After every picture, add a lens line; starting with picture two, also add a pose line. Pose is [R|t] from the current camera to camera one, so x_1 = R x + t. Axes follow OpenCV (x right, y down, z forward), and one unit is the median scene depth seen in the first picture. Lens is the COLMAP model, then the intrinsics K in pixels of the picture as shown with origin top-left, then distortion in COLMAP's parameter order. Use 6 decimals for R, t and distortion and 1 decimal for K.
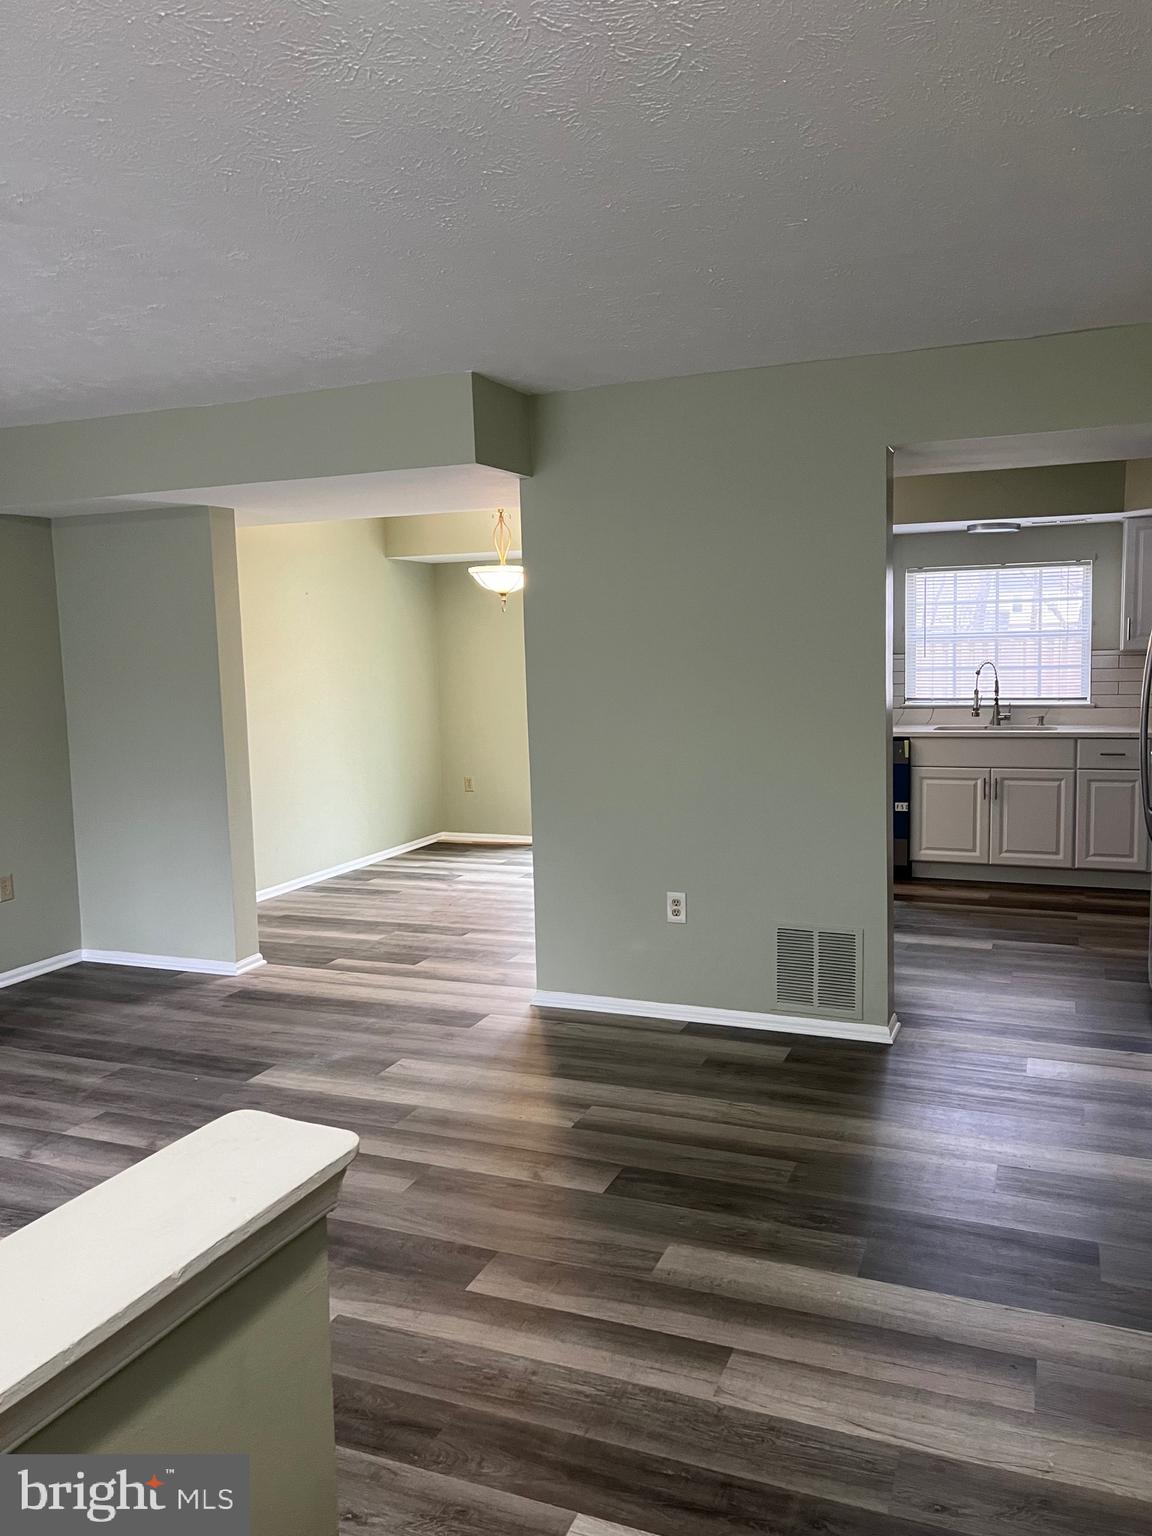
lens RADIAL K [[1188.9, 0, 564.8], [0, 1188.9, 778.0], [0, 0, 1]] dist [0.037591, -0.004403]
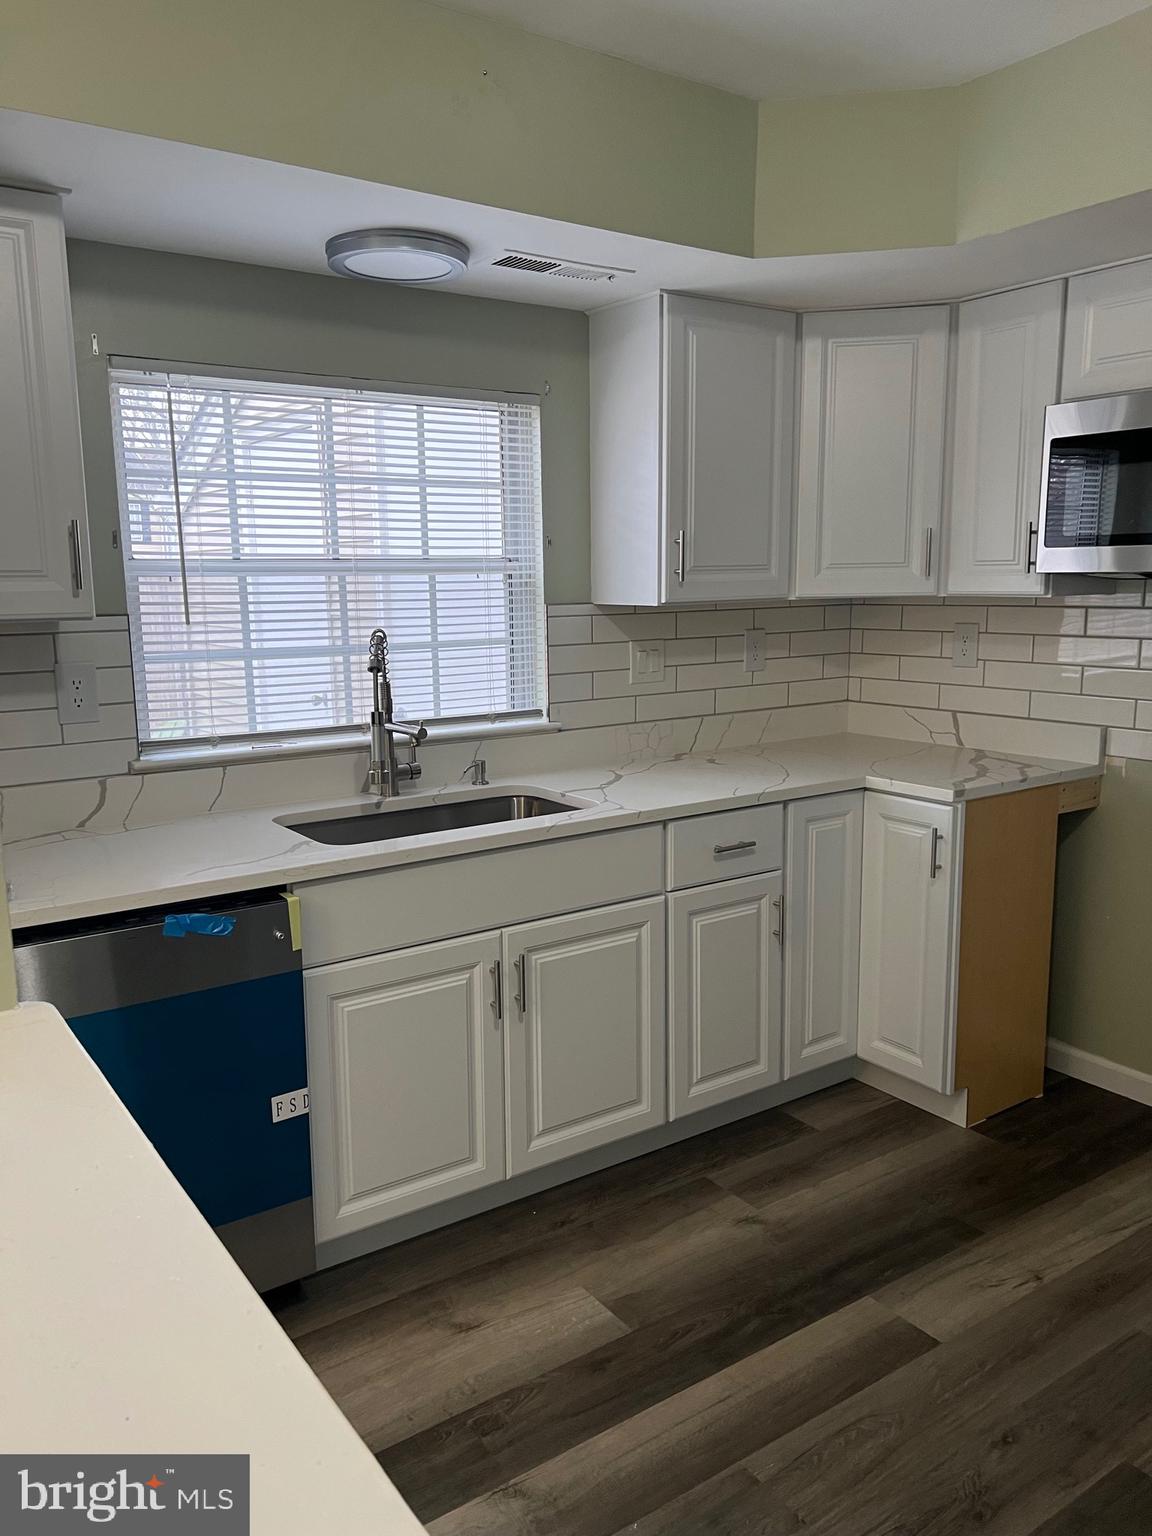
lens RADIAL K [[1153.8, 0, 576.7], [0, 1153.8, 788.4], [0, 0, 1]] dist [0.065338, -0.087983]
pose [[0.541259, -0.133377, 0.830210, 0.079763], [0.092013, 0.990805, 0.099189, -0.081444], [-0.835806, 0.022703, 0.548555, 0.764015]]
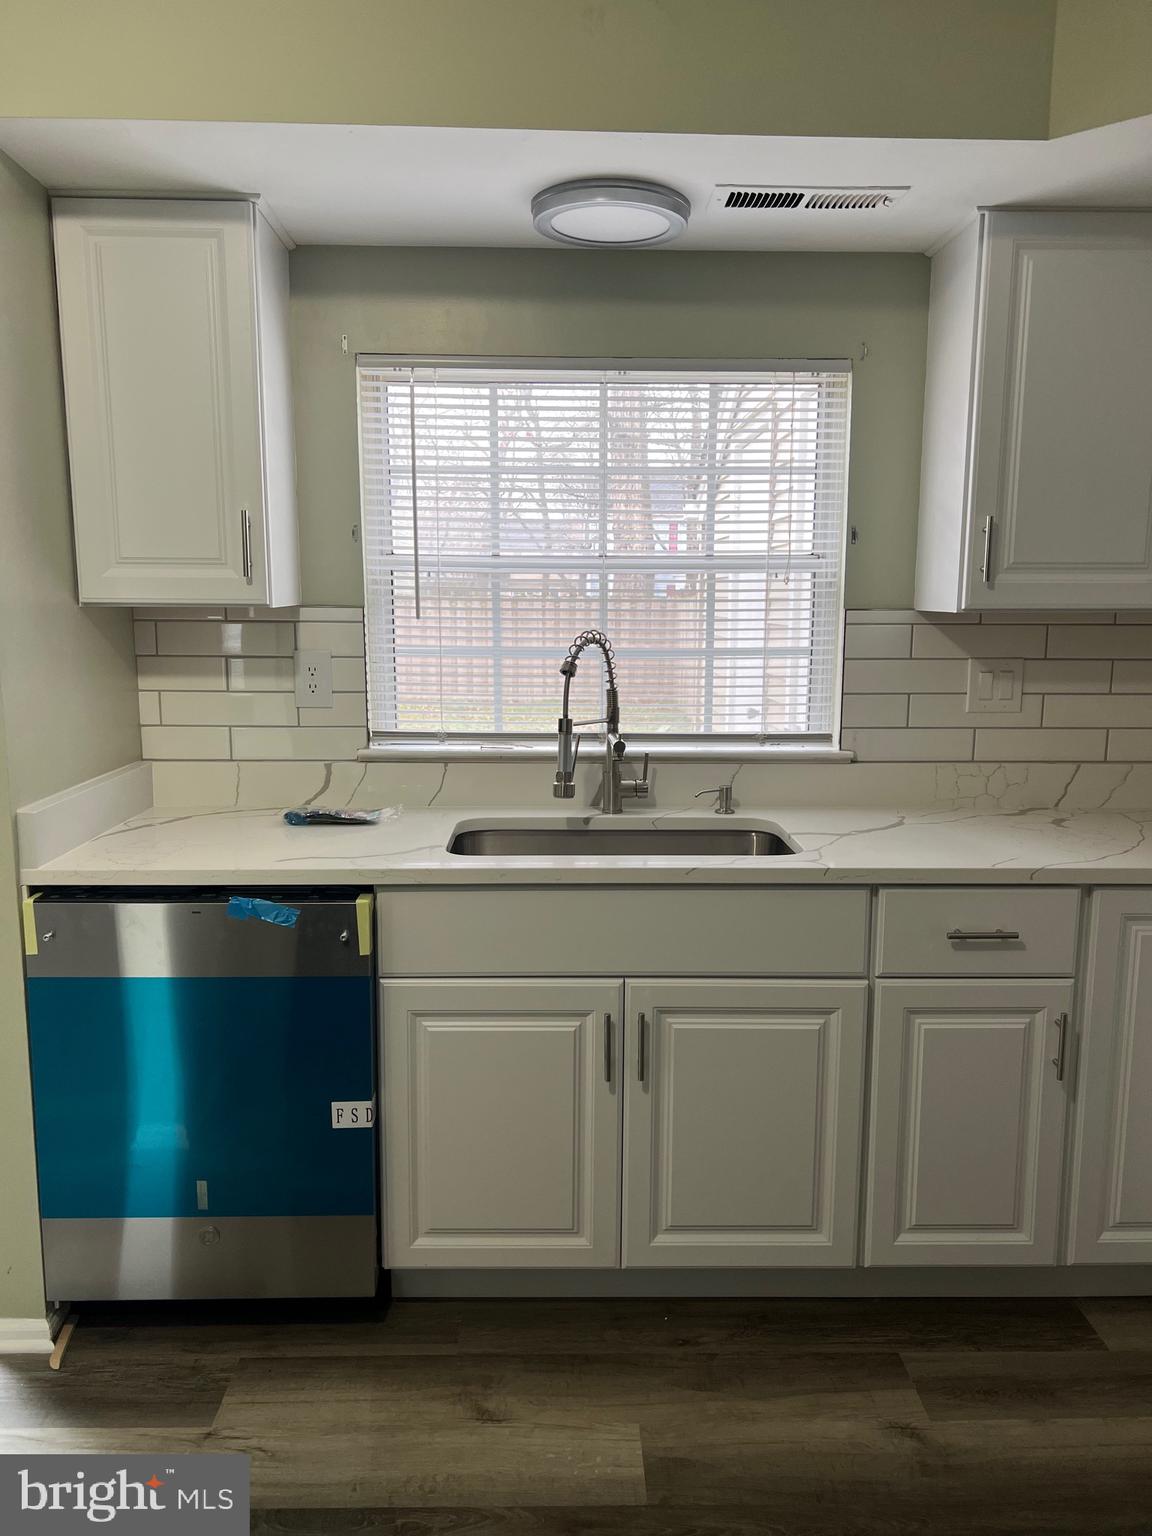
lens RADIAL K [[1153.8, 0, 576.7], [0, 1153.8, 788.4], [0, 0, 1]] dist [0.065338, -0.087983]
pose [[0.914647, -0.037385, 0.402521, 0.217998], [0.016783, 0.998368, 0.054589, -0.073079], [-0.403905, -0.043175, 0.913782, 0.708942]]
